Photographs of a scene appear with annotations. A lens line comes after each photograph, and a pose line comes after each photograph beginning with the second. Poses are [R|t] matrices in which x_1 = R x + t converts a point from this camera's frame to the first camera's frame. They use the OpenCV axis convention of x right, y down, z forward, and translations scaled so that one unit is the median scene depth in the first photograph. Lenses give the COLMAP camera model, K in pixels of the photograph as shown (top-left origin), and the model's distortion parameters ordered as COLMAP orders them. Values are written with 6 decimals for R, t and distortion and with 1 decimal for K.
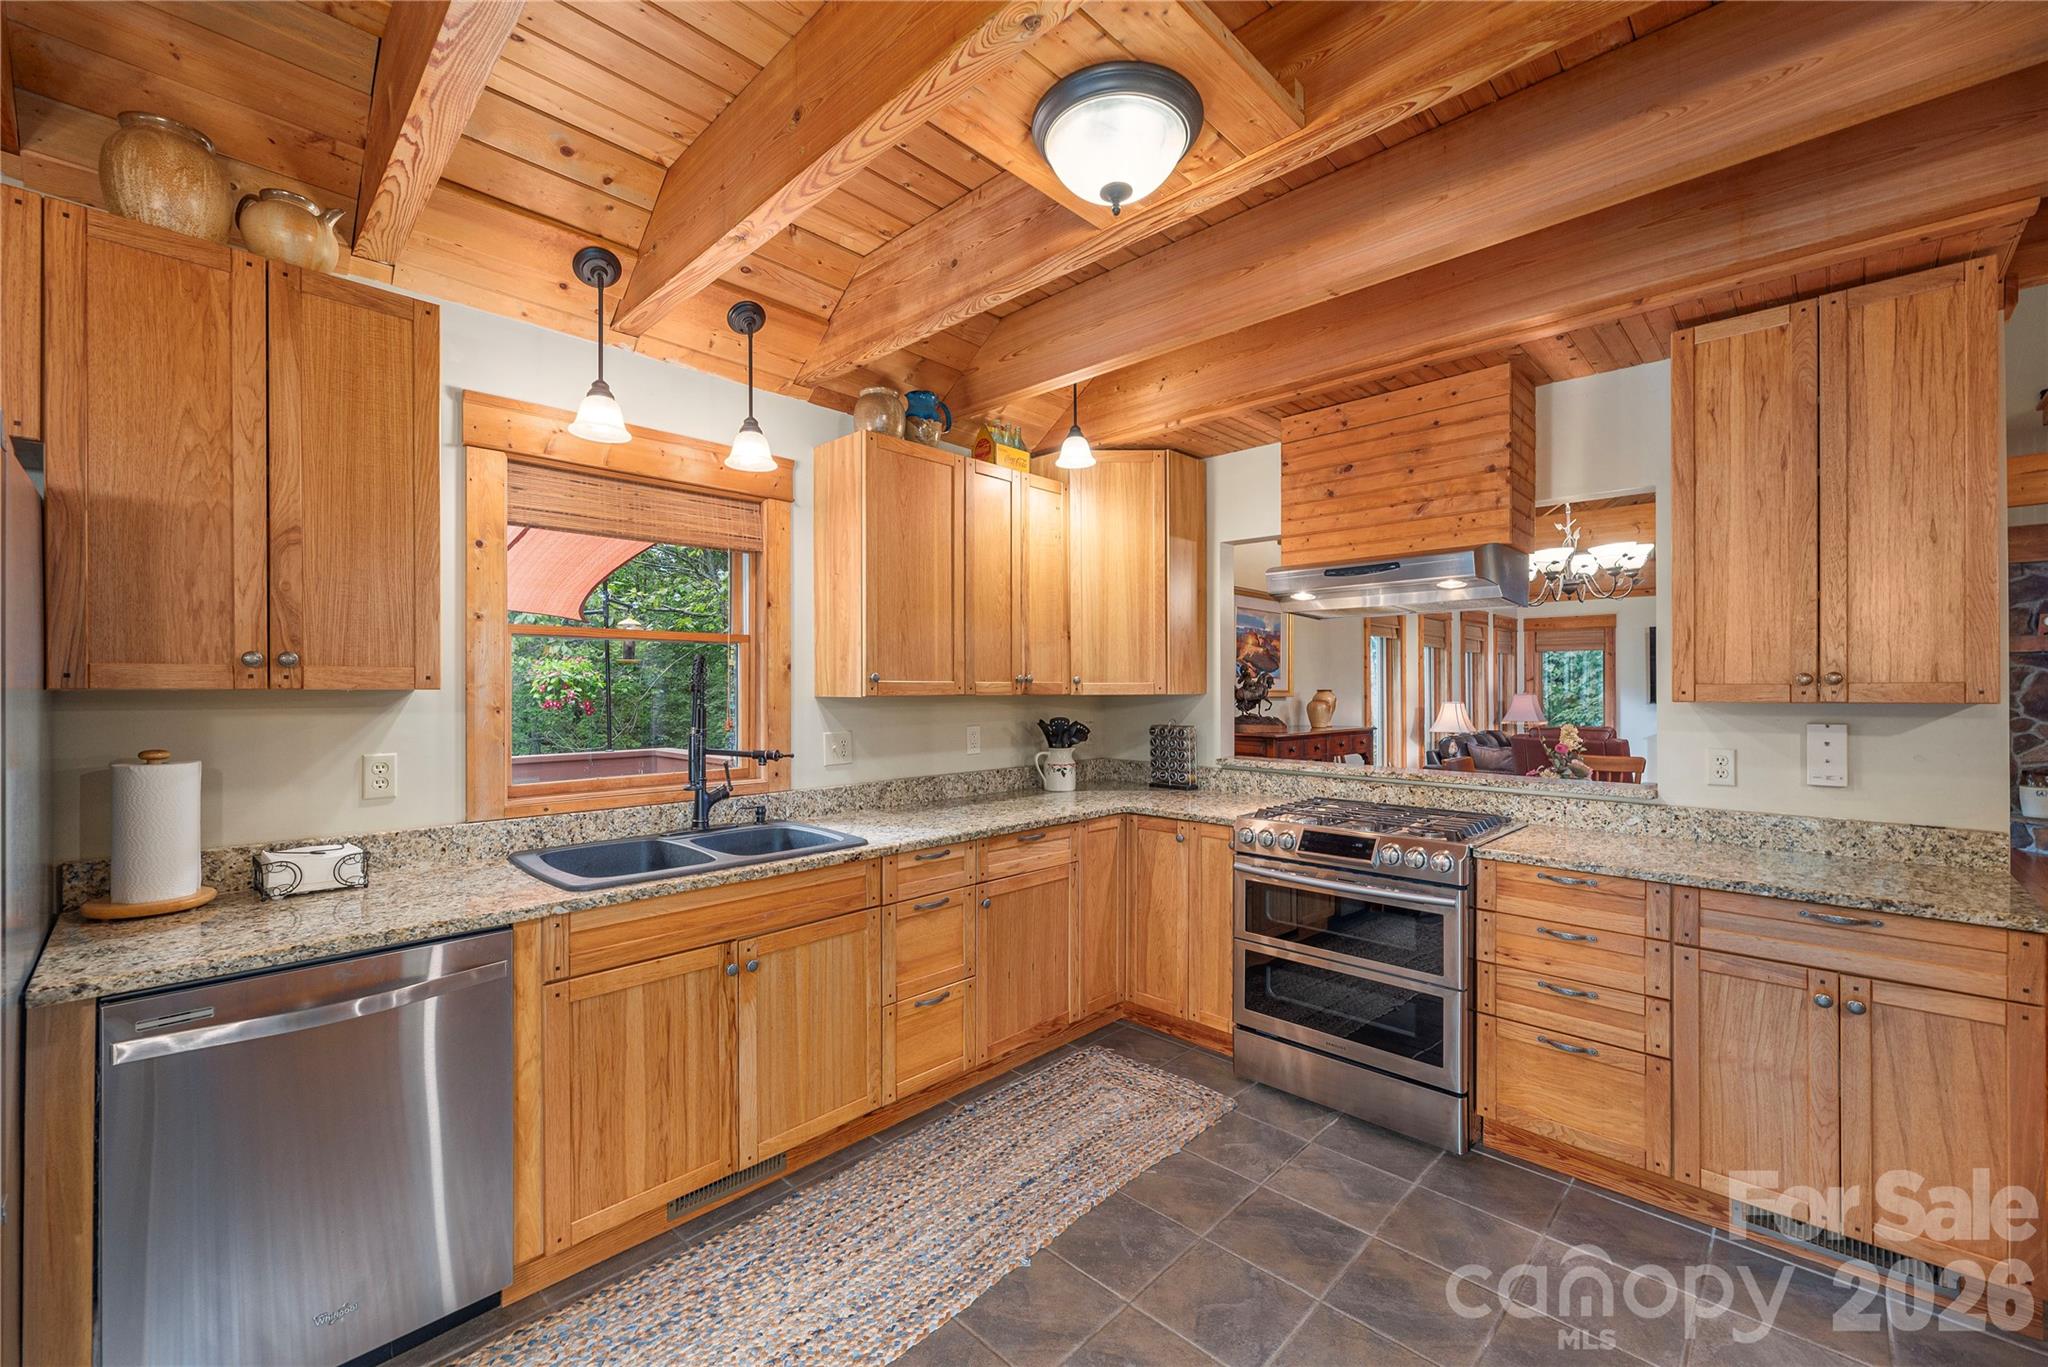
lens RADIAL K [[839.0, 0, 1017.6], [0, 839.0, 686.8], [0, 0, 1]] dist [-0.001633, -0.000102]
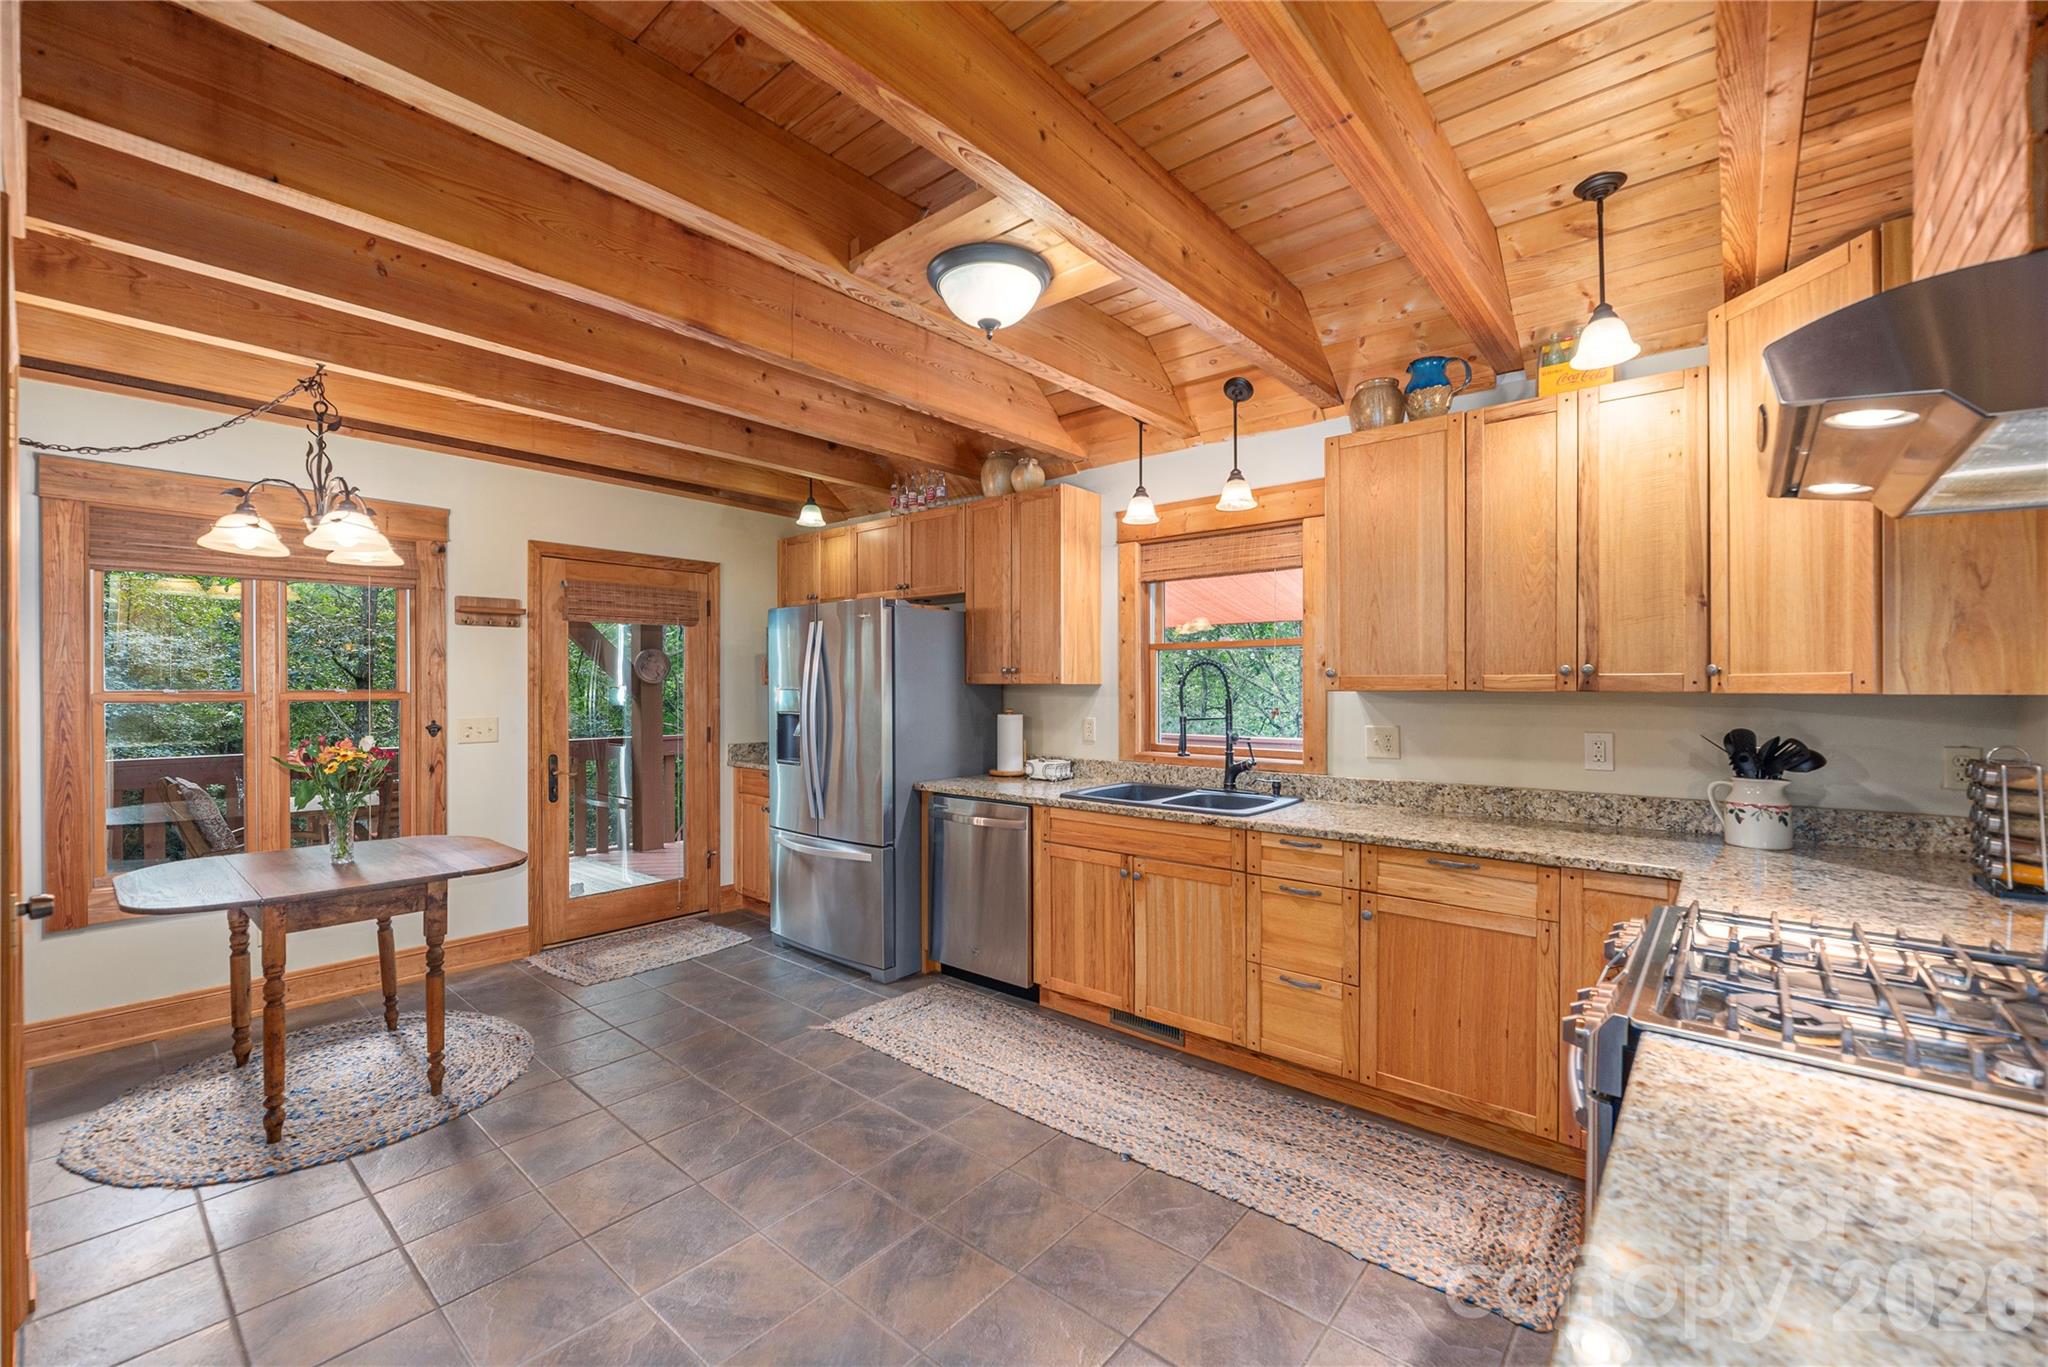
lens RADIAL K [[839.0, 0, 1017.6], [0, 839.0, 686.8], [0, 0, 1]] dist [-0.001633, -0.000102]
pose [[0.052193, 0.002840, -0.998633, 0.852473], [0.000654, 0.999996, 0.002878, 0.003343], [0.998637, -0.000803, 0.052191, 0.555207]]
